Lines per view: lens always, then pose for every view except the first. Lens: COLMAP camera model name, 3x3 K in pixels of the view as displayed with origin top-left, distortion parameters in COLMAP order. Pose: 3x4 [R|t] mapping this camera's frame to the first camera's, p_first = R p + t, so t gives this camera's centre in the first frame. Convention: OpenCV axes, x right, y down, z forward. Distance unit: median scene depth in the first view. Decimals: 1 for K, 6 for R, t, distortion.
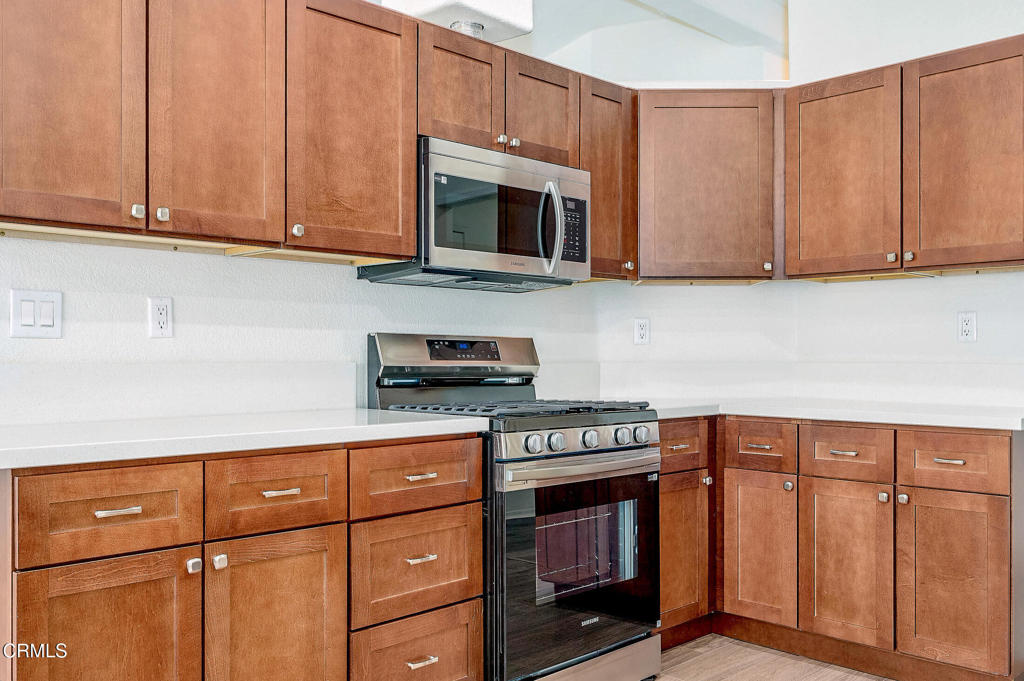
lens RADIAL K [[896.8, 0, 517.1], [0, 896.8, 354.5], [0, 0, 1]] dist [-0.008249, 0.015745]
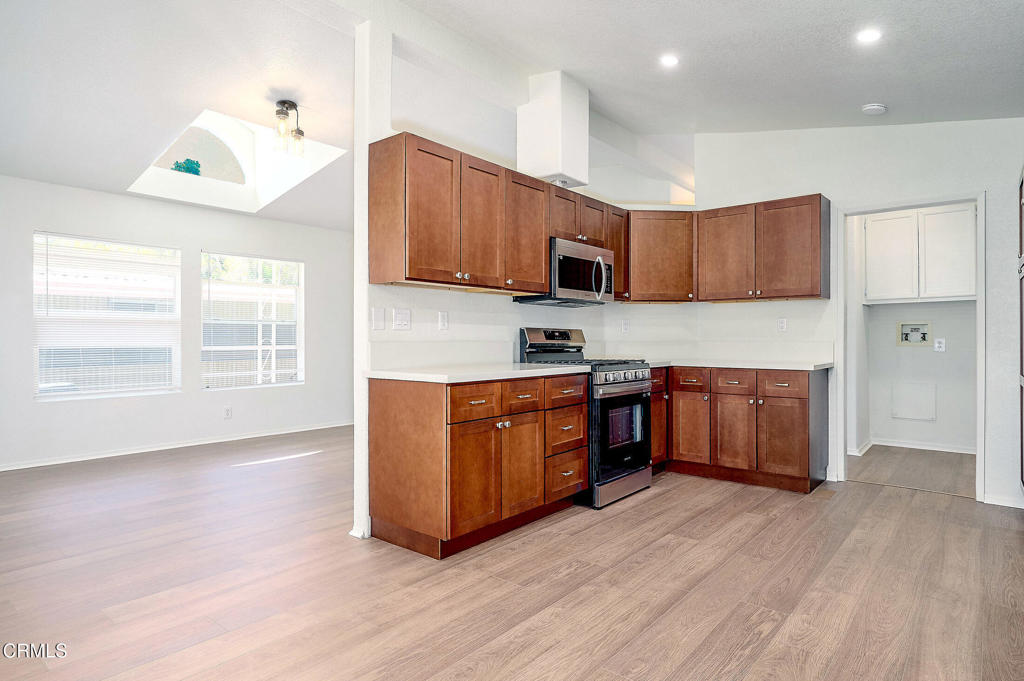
lens RADIAL K [[570.7, 0, 515.1], [0, 570.7, 337.8], [0, 0, 1]] dist [0.004295, -0.001499]
pose [[0.995105, -0.000209, 0.098821, -0.307134], [0.000256, 1.000000, -0.000466, 0.001289], [-0.098821, 0.000489, 0.995105, -0.342893]]
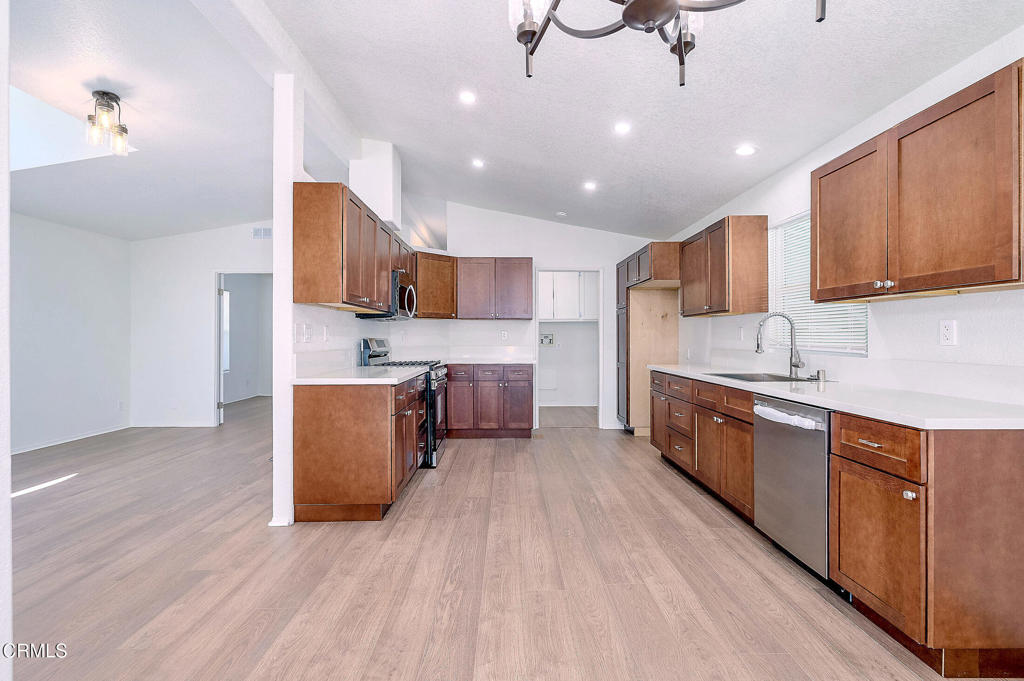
lens RADIAL K [[472.5, 0, 515.5], [0, 472.5, 337.5], [0, 0, 1]] dist [0.001698, 0.001522]
pose [[0.686056, -0.000824, 0.727548, -0.872780], [-0.000014, 0.999999, 0.001146, -0.027299], [-0.727549, -0.000797, 0.686055, -0.300986]]
